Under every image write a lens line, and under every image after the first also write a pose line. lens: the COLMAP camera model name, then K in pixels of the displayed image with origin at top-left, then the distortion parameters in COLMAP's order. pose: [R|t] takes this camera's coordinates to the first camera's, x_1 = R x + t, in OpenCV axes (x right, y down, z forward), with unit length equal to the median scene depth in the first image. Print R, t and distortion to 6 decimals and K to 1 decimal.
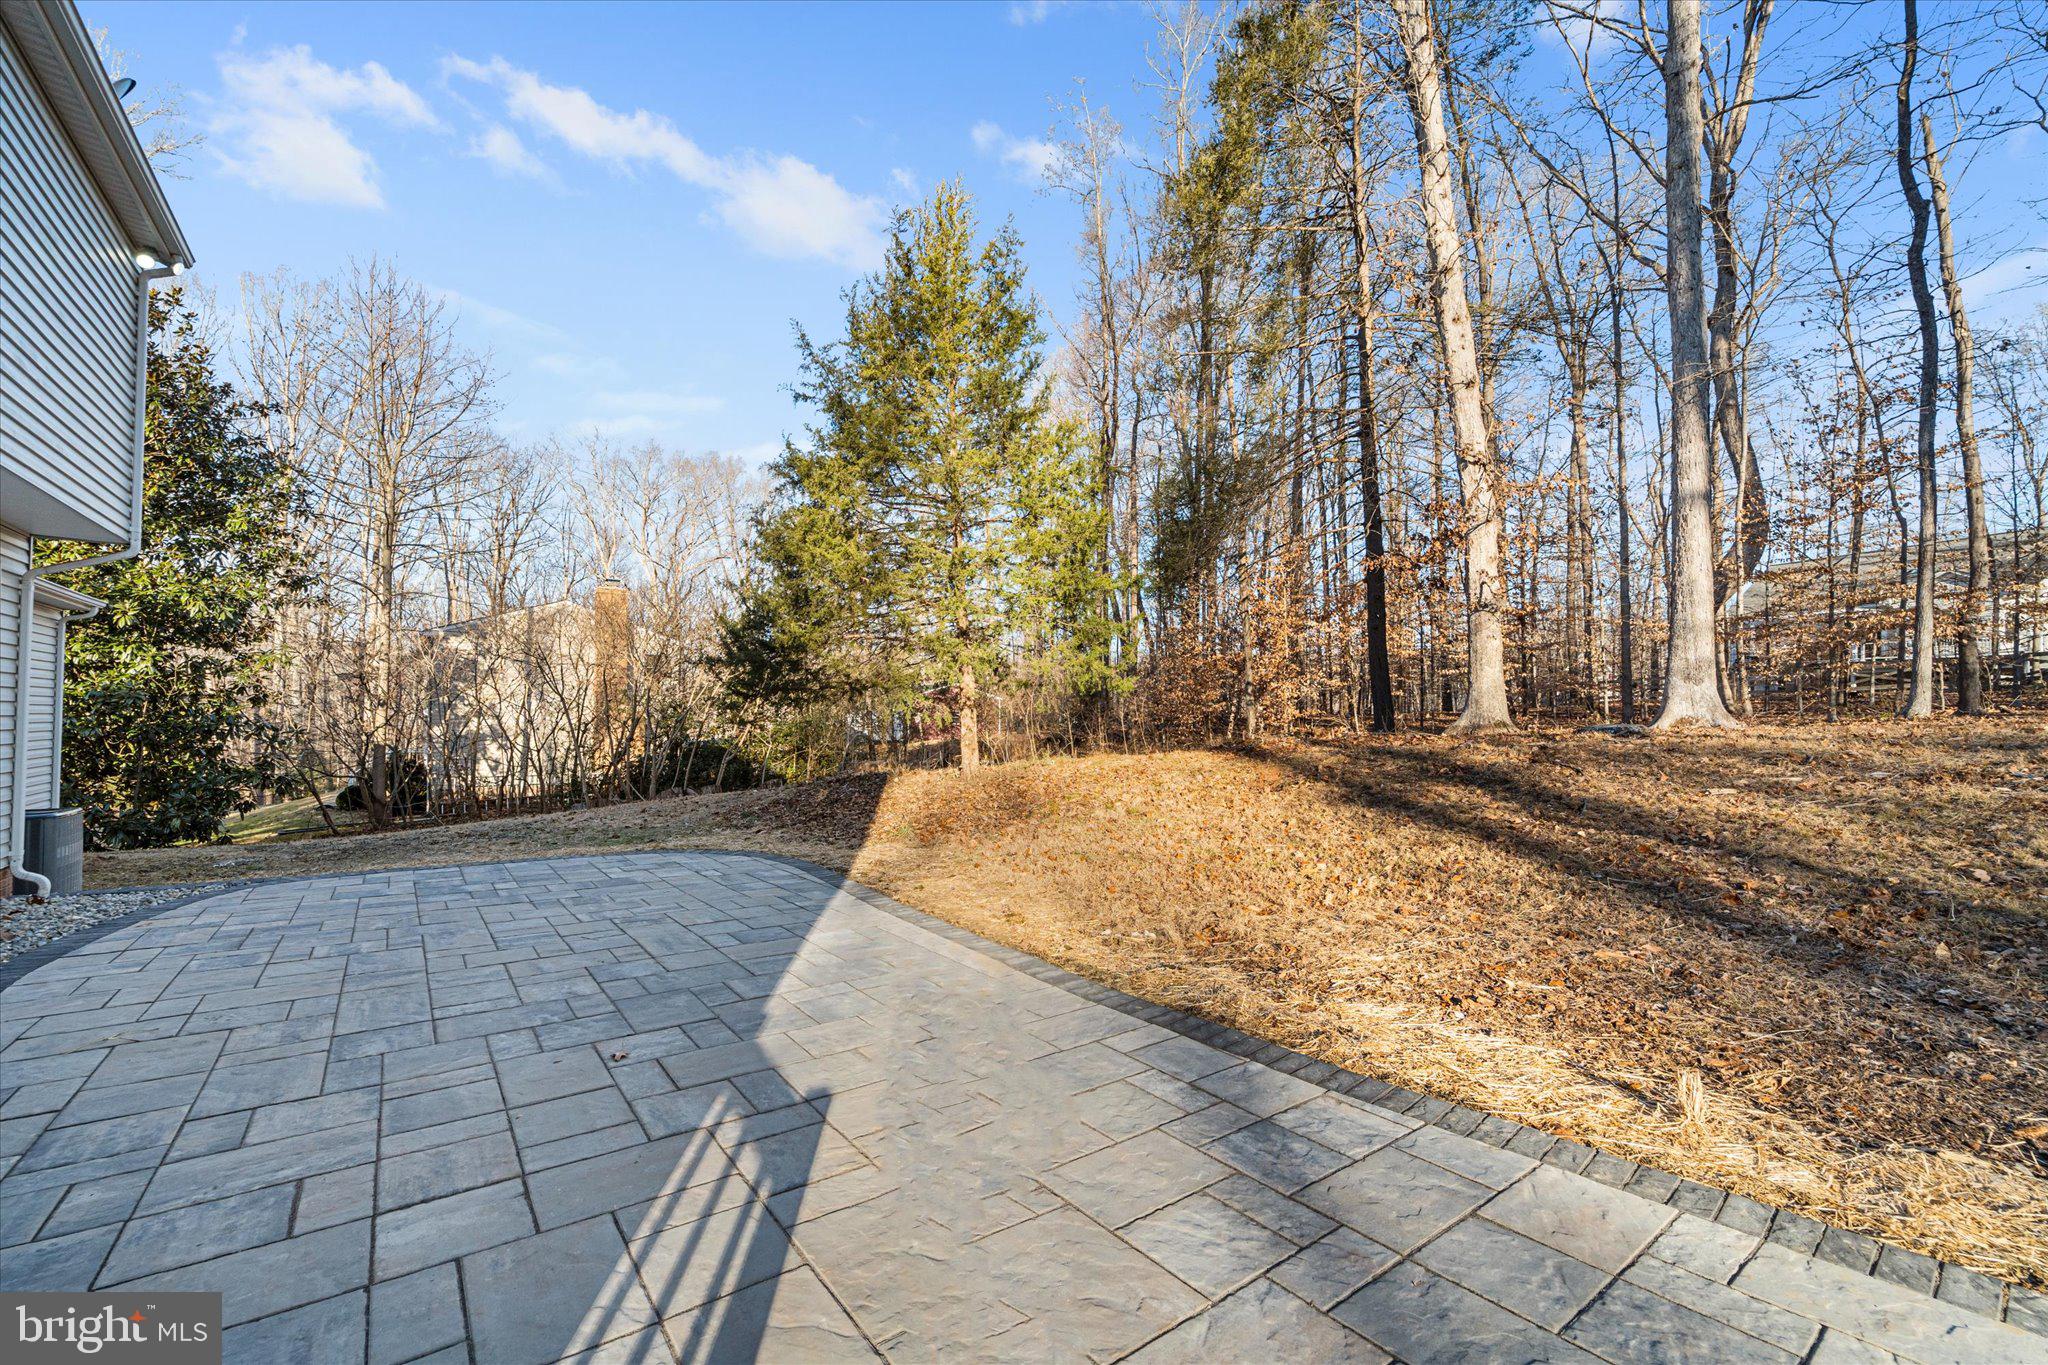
lens RADIAL K [[824.9, 0, 1020.7], [0, 824.9, 689.0], [0, 0, 1]] dist [-0.003369, -0.001239]
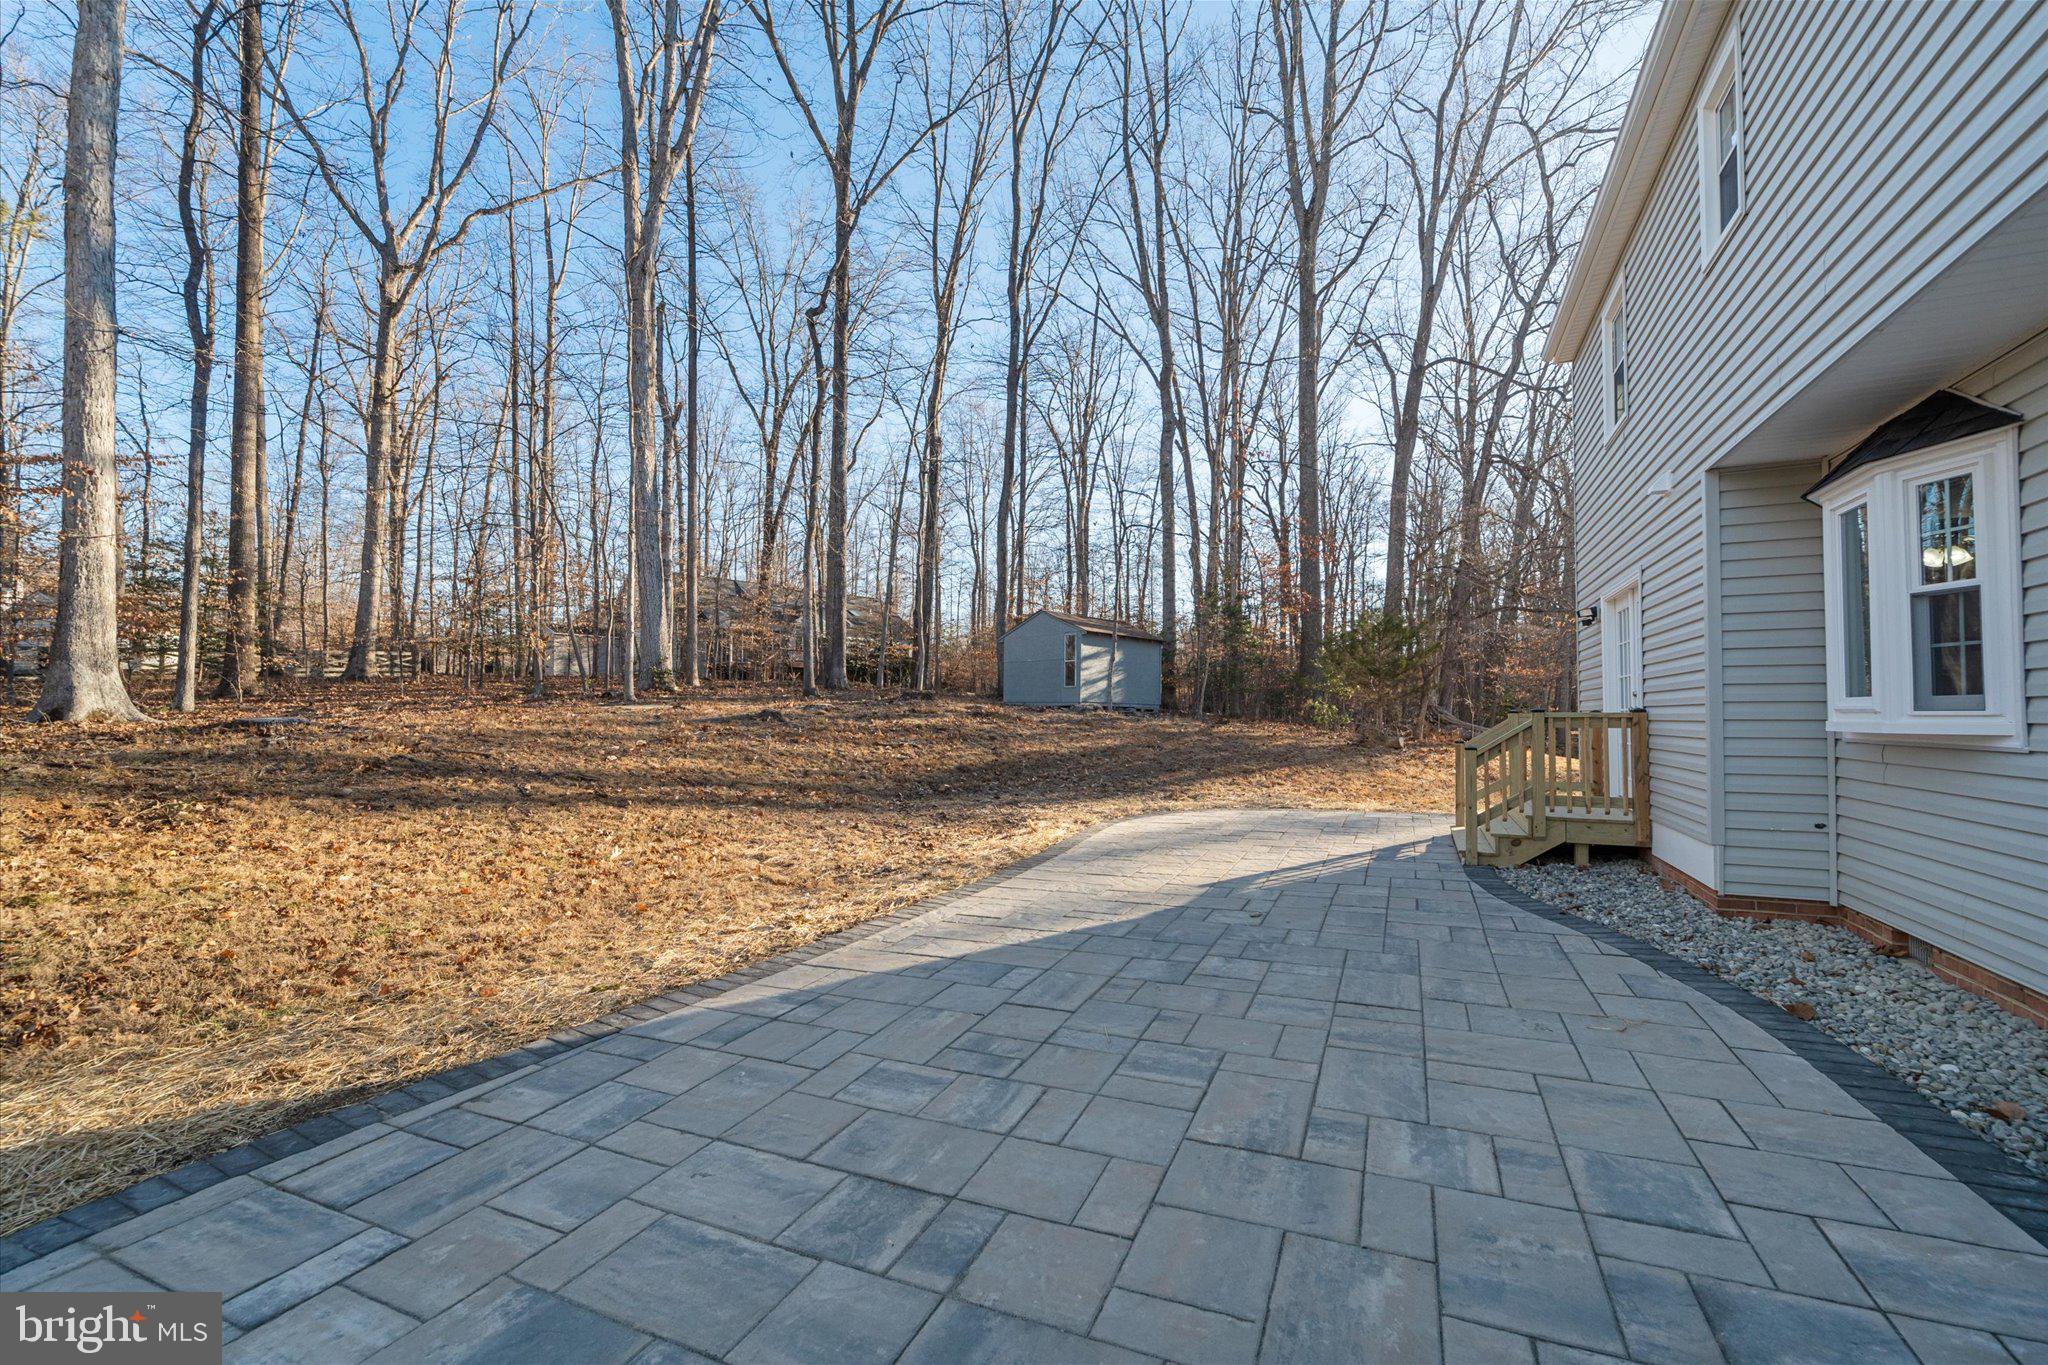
lens RADIAL K [[824.9, 0, 1022.5], [0, 824.9, 691.7], [0, 0, 1]] dist [-0.003369, -0.001239]
pose [[-0.465335, 0.018449, 0.884943, -1.280372], [-0.024189, 0.999144, -0.033550, 0.059244], [-0.884804, -0.037017, -0.464490, 1.627772]]
